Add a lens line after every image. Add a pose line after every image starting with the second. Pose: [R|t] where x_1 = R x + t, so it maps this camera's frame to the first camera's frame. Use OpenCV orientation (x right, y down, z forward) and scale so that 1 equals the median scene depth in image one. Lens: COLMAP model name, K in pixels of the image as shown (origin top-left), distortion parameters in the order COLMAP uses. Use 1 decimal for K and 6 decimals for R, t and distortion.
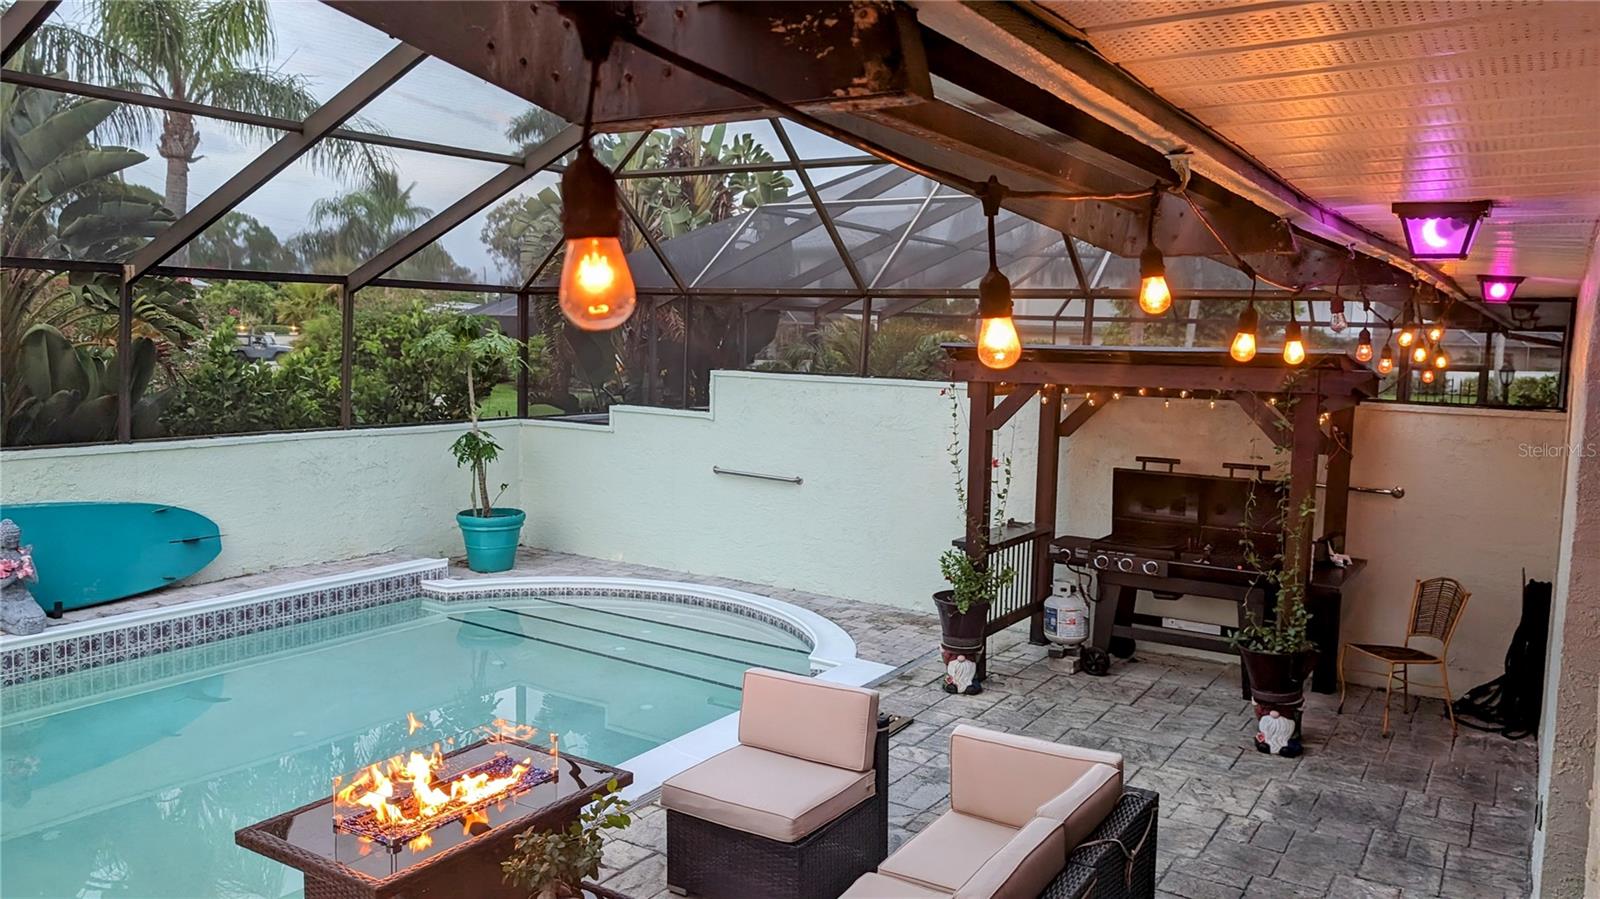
lens RADIAL K [[1156.8, 0, 812.8], [0, 1156.8, 443.0], [0, 0, 1]] dist [0.039318, -0.044418]
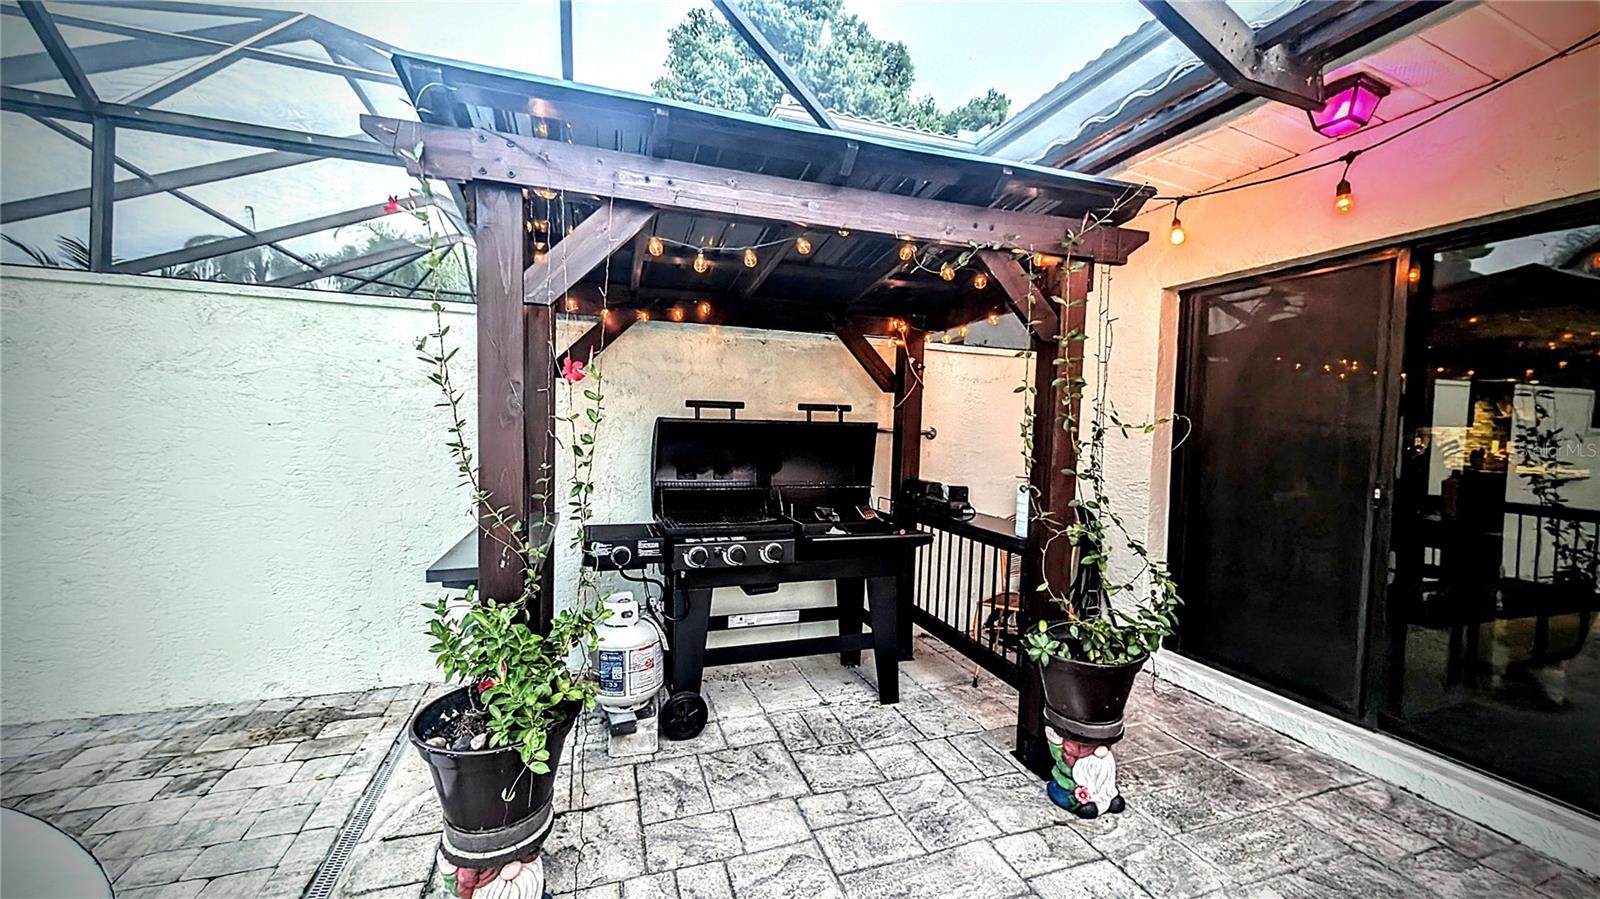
lens RADIAL K [[599.9, 0, 789.7], [0, 599.9, 455.7], [0, 0, 1]] dist [0.008428, -0.003552]
pose [[0.635549, -0.048108, 0.770560, 0.033085], [0.062418, 0.997991, 0.010825, 0.043541], [-0.769533, 0.041217, 0.637275, 0.688805]]
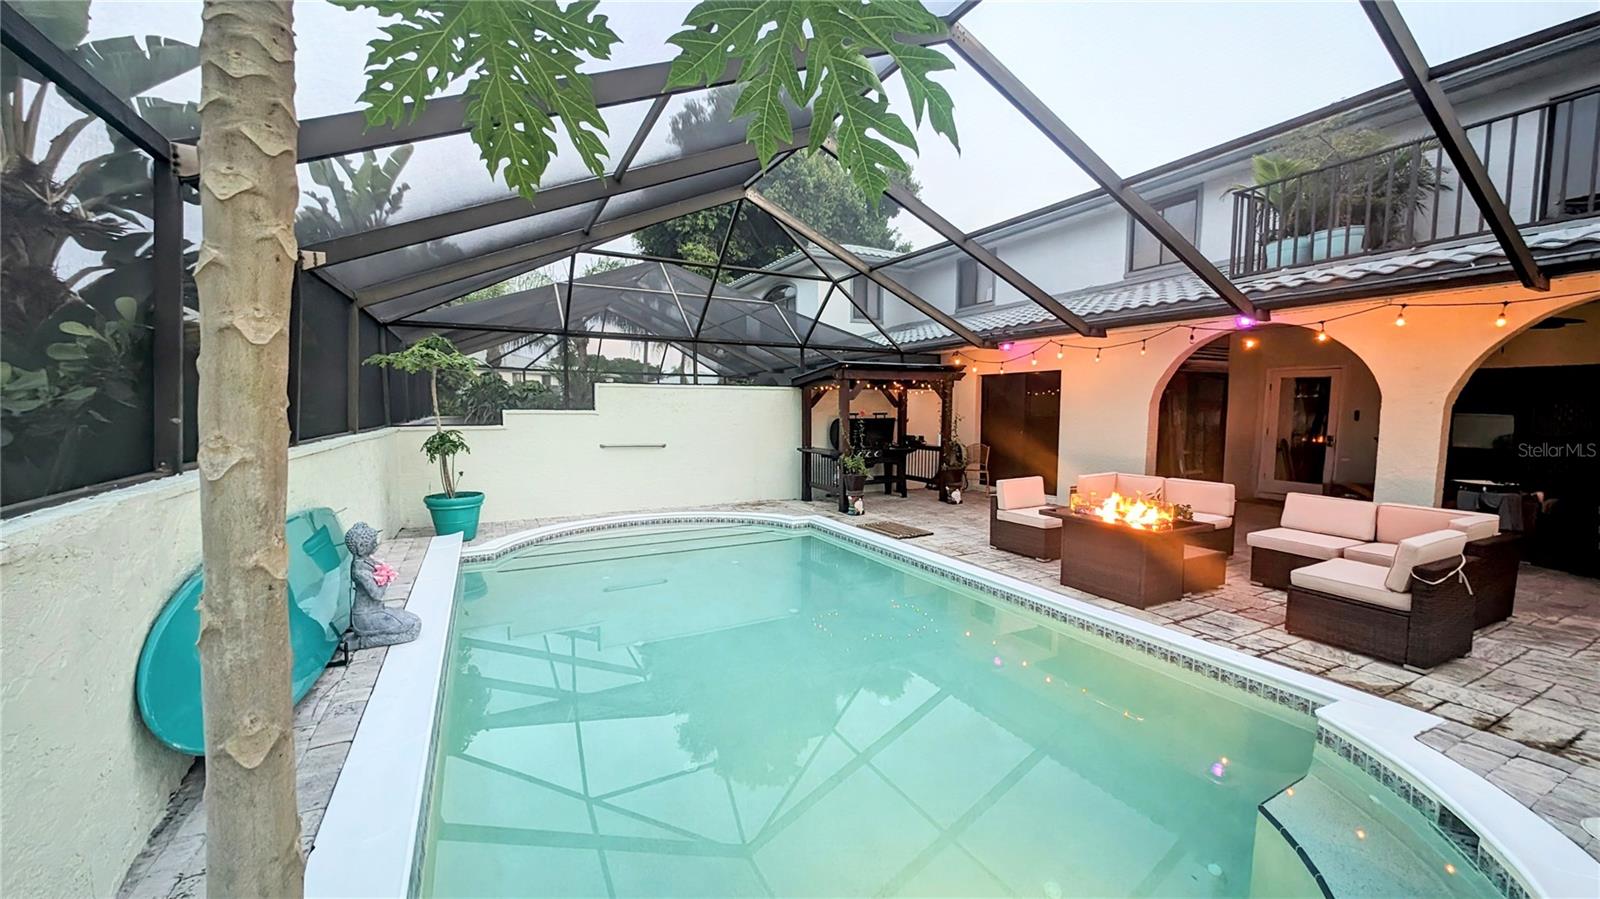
lens RADIAL K [[599.9, 0, 795.0], [0, 599.9, 455.6], [0, 0, 1]] dist [0.008428, -0.003552]
pose [[0.508810, -0.098599, 0.855214, -0.814107], [0.093438, 0.993876, 0.058995, 0.015693], [-0.855793, 0.049892, 0.514907, 0.430088]]
